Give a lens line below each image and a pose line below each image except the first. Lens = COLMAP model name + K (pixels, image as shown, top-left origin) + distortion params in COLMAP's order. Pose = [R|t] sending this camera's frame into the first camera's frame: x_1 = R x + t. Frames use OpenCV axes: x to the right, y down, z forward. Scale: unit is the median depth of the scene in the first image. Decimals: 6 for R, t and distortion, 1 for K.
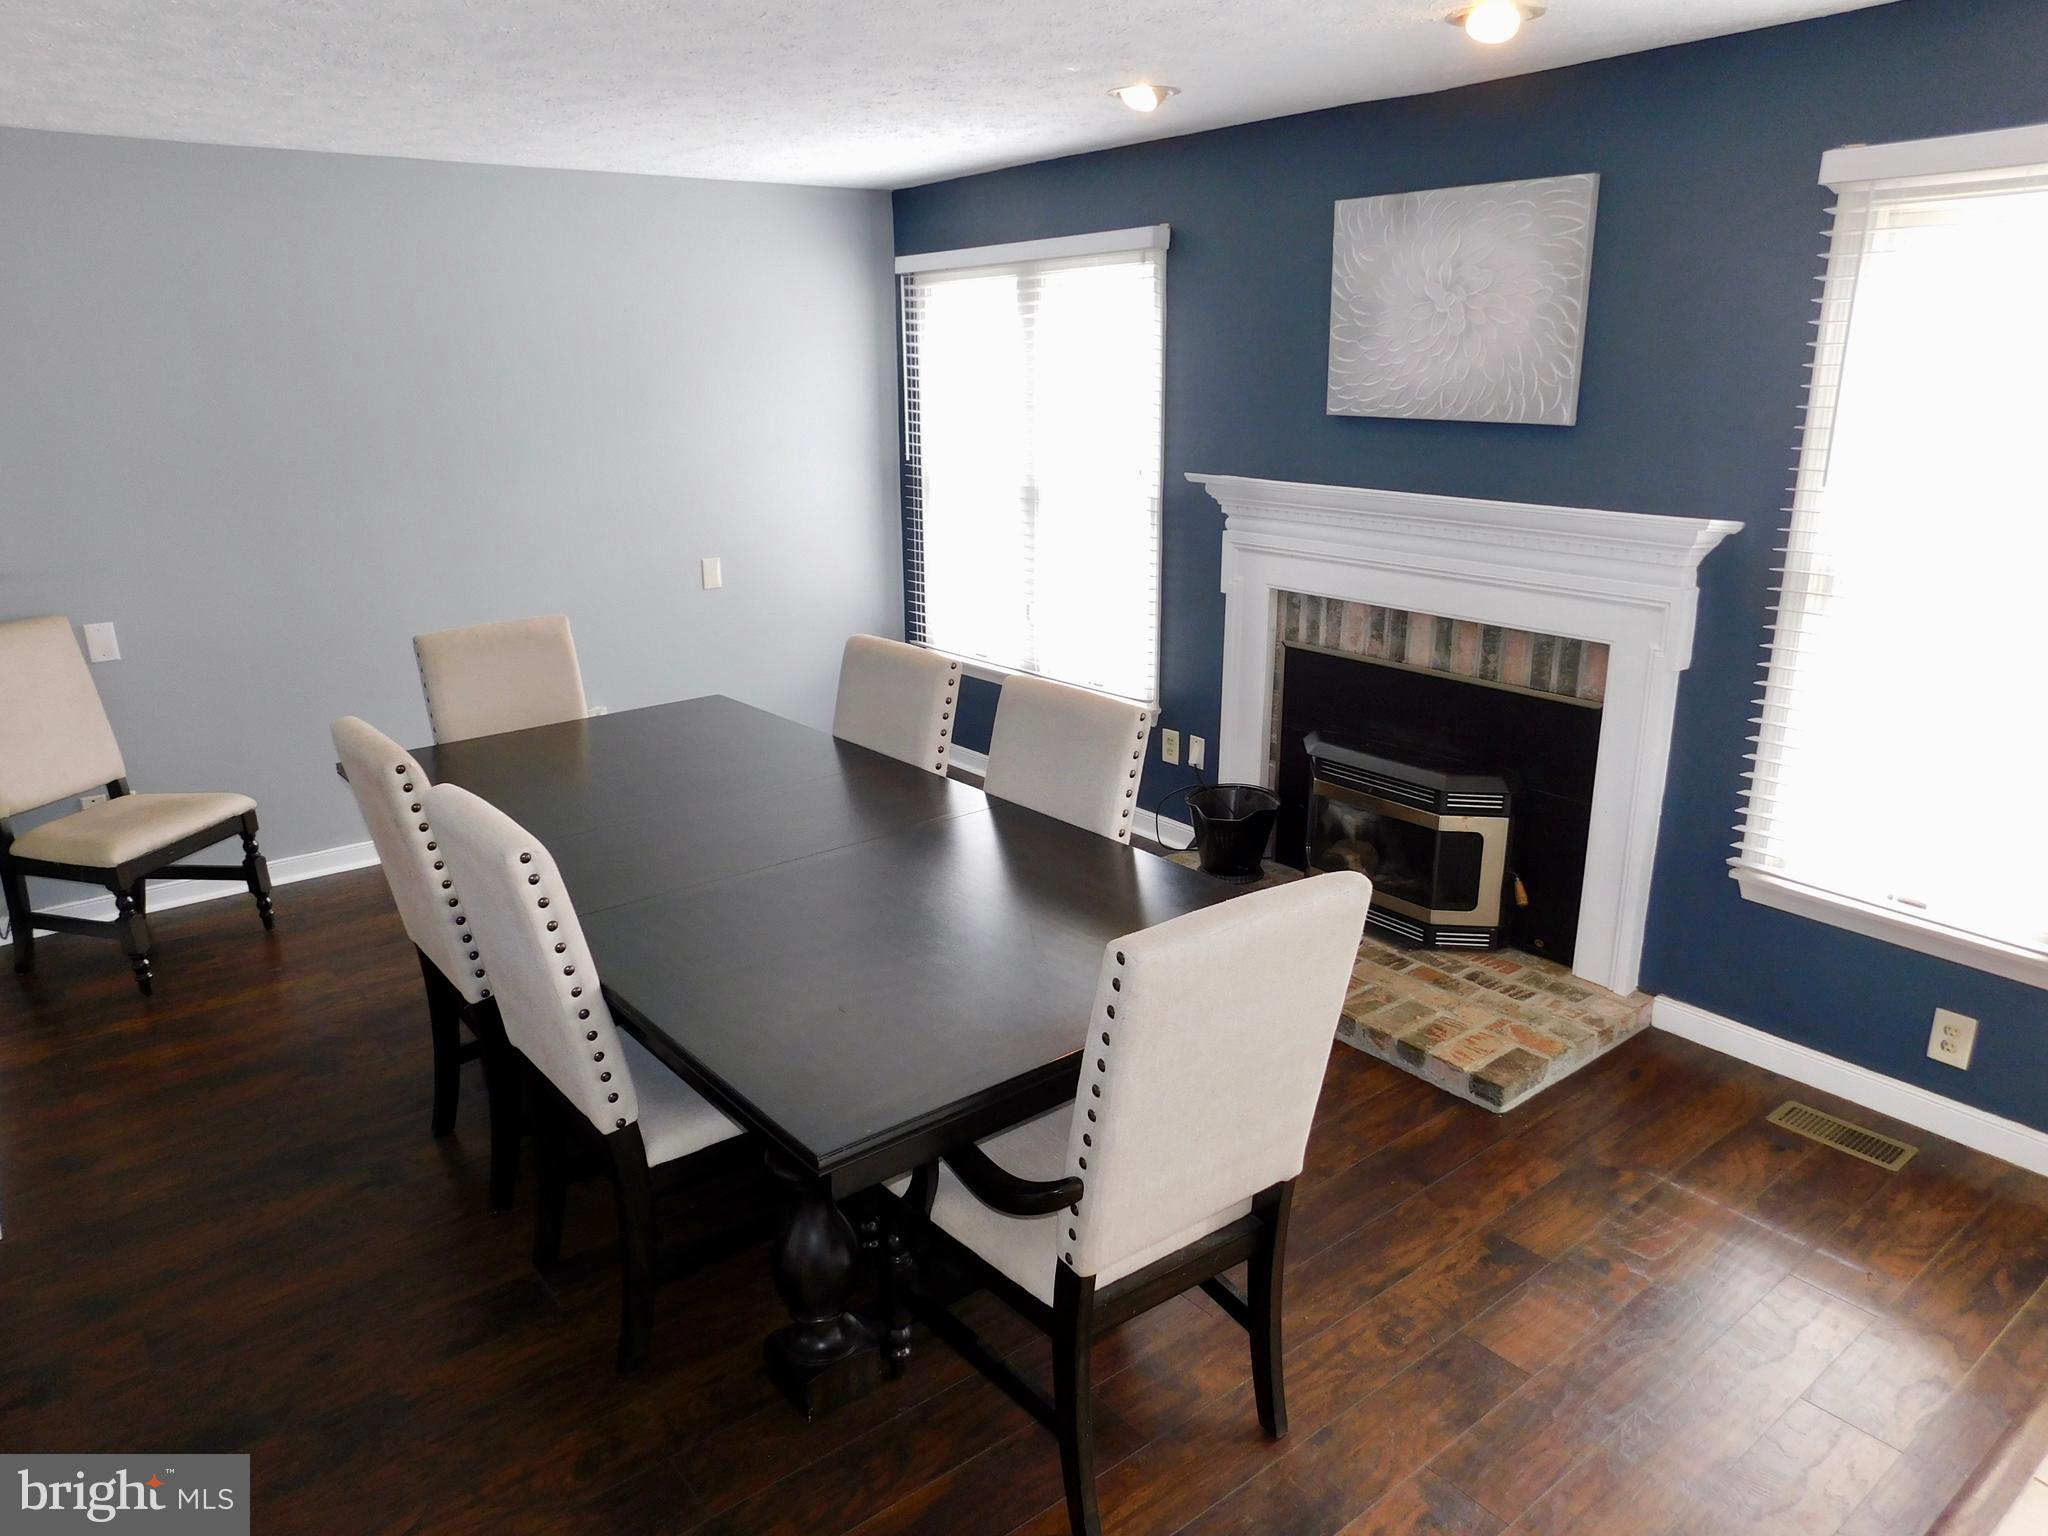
lens RADIAL K [[1360.6, 0, 1061.2], [0, 1360.6, 801.2], [0, 0, 1]] dist [-0.061371, 0.046734]
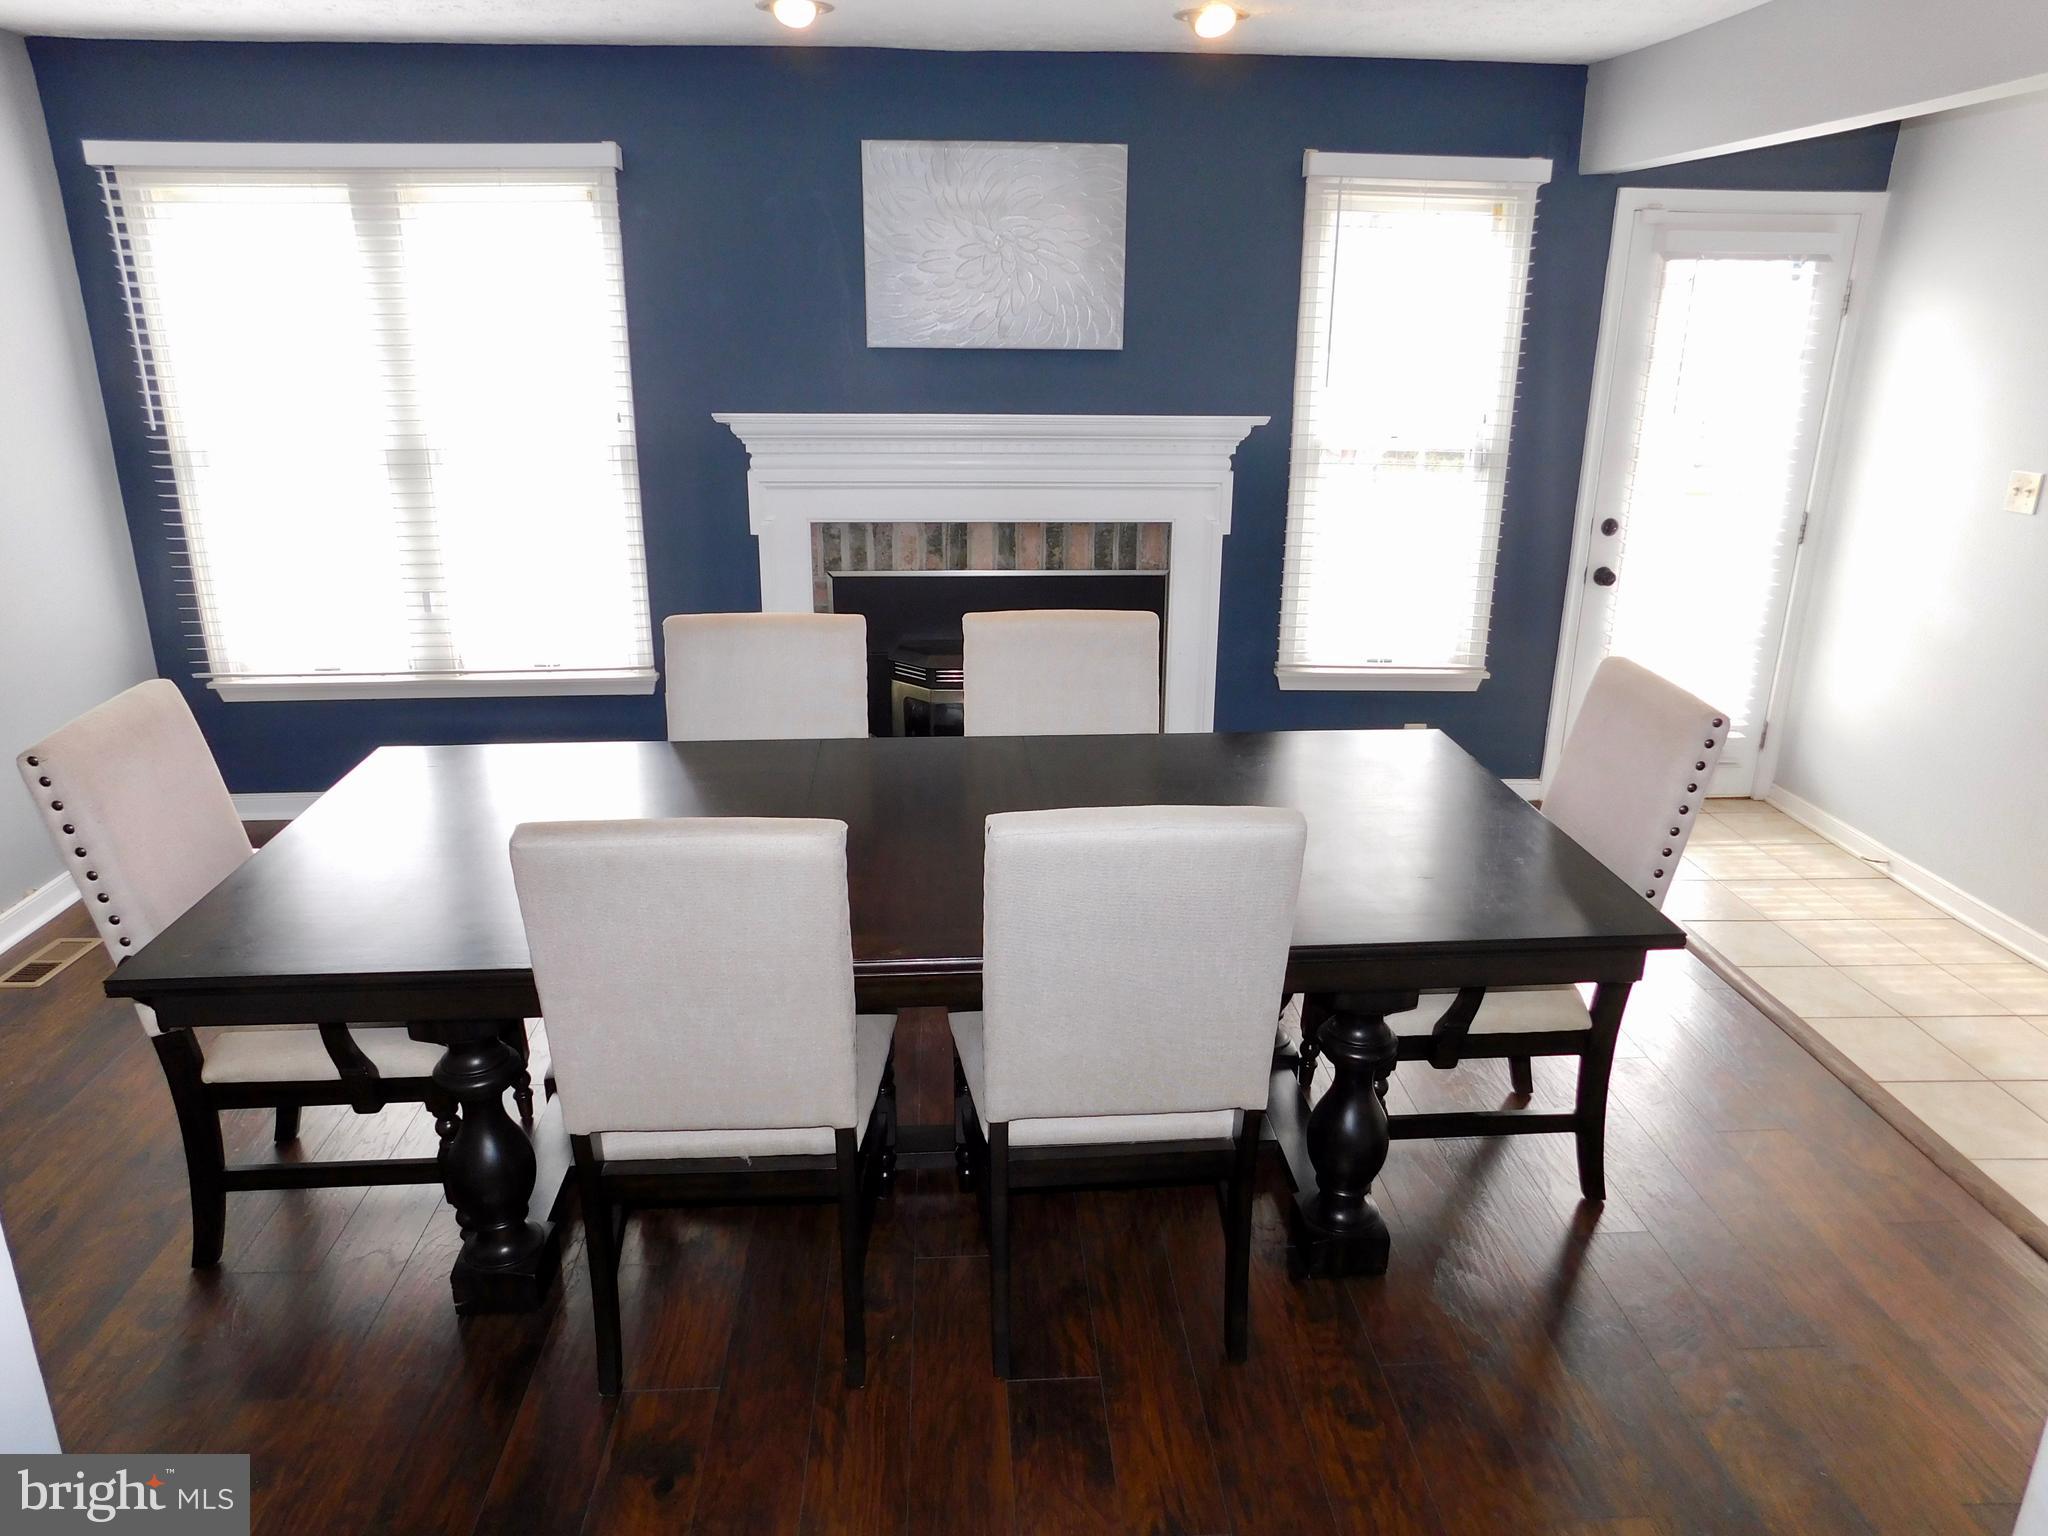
lens RADIAL K [[1360.6, 0, 1035.3], [0, 1360.6, 767.4], [0, 0, 1]] dist [-0.061371, 0.046734]
pose [[0.586650, -0.257733, 0.767734, -0.644354], [0.237891, 0.961026, 0.140843, -0.095645], [-0.774112, 0.100011, 0.625098, 0.295512]]
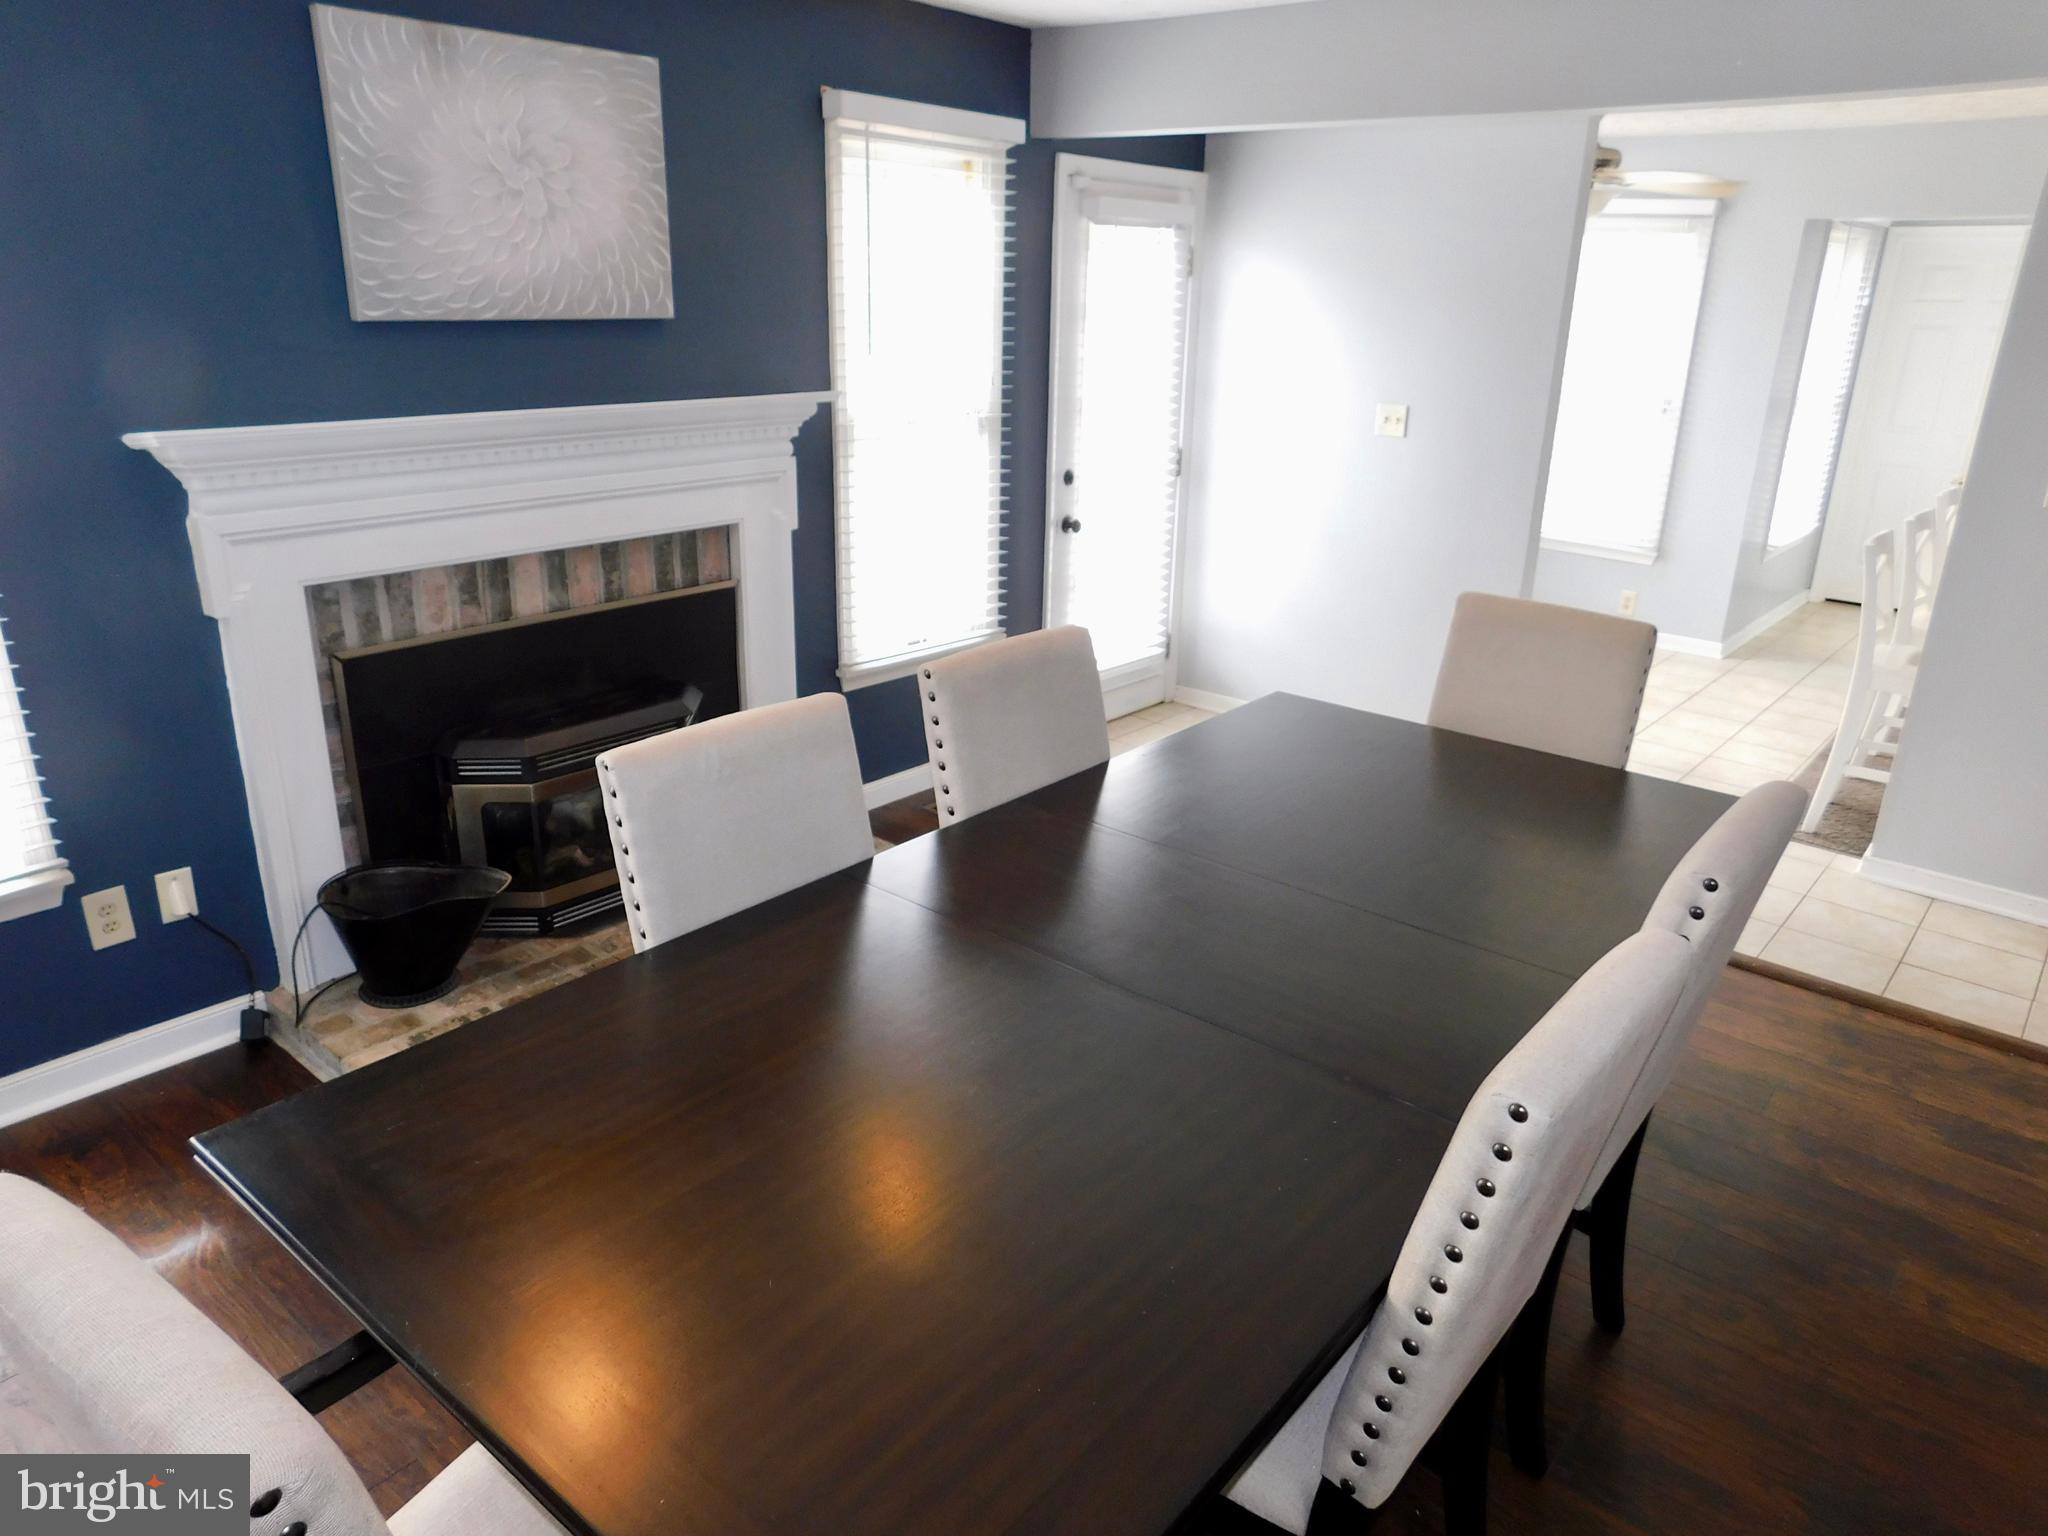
lens RADIAL K [[1360.6, 0, 1044.8], [0, 1360.6, 770.1], [0, 0, 1]] dist [-0.061371, 0.046734]
pose [[-0.184365, -0.343081, 0.921035, -0.630869], [0.270344, 0.883251, 0.383122, -0.262985], [-0.944946, 0.319631, -0.070091, 0.827116]]
